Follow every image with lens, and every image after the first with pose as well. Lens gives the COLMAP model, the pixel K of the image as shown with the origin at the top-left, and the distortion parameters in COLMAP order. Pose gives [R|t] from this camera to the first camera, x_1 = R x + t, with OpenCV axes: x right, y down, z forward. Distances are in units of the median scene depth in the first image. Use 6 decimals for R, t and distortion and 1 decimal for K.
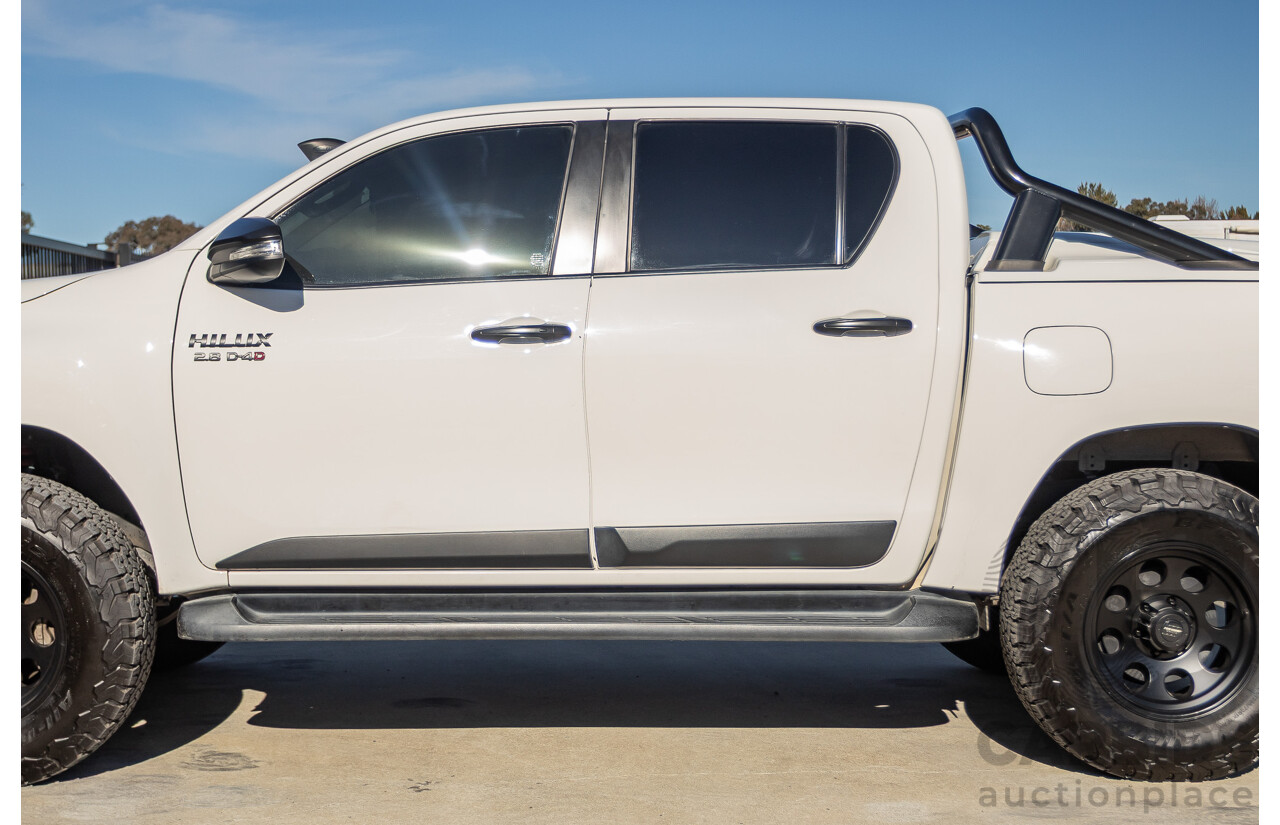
lens RADIAL K [[1789.4, 0, 640.7], [0, 1789.4, 408.2], [0, 0, 1]] dist [-0.020761, 0.000000]
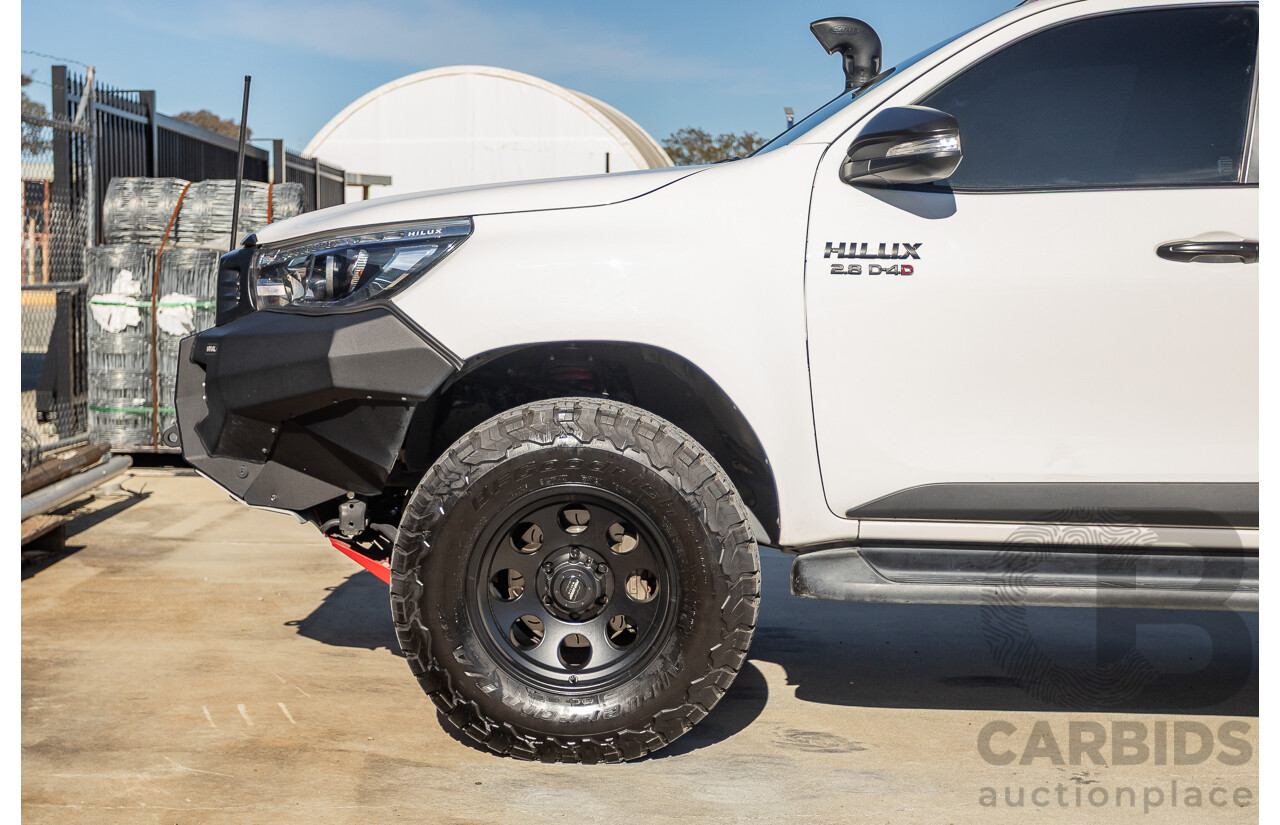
lens RADIAL K [[2124.7, 0, 623.7], [0, 2124.7, 381.1], [0, 0, 1]] dist [-0.005824, 0.000000]
pose [[0.998537, 0.025869, -0.047485, -0.291425], [-0.025156, 0.999562, 0.015557, 0.011253], [0.047867, -0.014339, 0.998751, -0.020989]]
